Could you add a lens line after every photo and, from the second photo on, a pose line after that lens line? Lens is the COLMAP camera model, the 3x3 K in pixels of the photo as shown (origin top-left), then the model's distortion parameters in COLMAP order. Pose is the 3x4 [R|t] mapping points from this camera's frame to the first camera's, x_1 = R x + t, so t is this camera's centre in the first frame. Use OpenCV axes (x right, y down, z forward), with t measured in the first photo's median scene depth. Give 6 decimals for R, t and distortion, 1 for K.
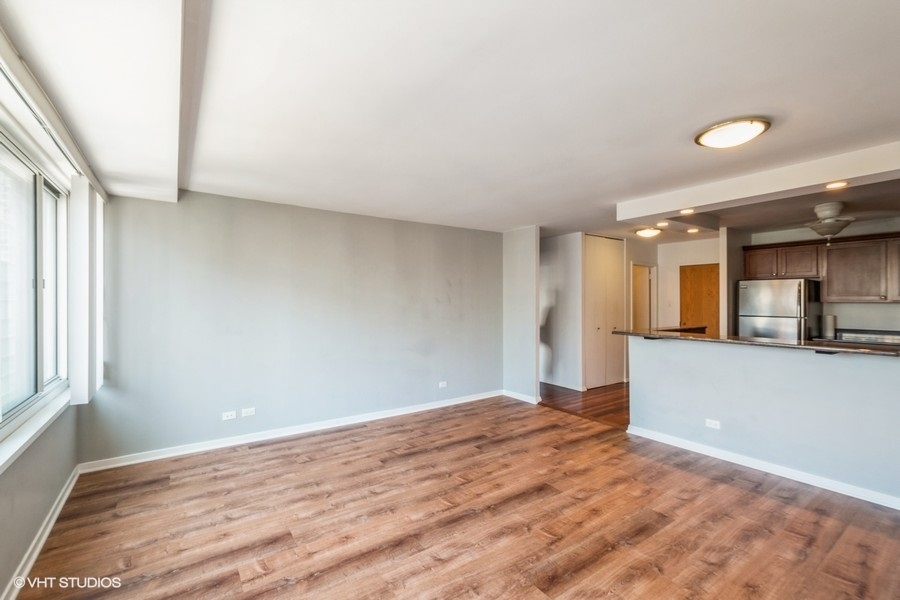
lens RADIAL K [[394.9, 0, 447.0], [0, 394.9, 298.2], [0, 0, 1]] dist [0.014575, -0.002301]
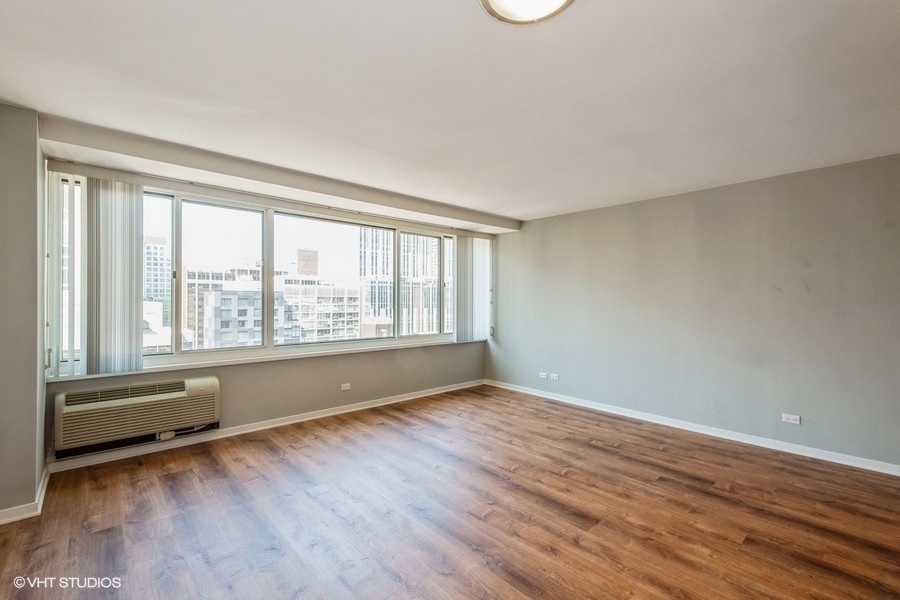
lens RADIAL K [[394.9, 0, 445.9], [0, 394.9, 302.1], [0, 0, 1]] dist [0.014575, -0.002301]
pose [[0.120198, 0.003669, -0.992743, 0.850943], [-0.001813, 0.999992, 0.003477, 0.037594], [0.992748, 0.001382, 0.120204, 0.534896]]
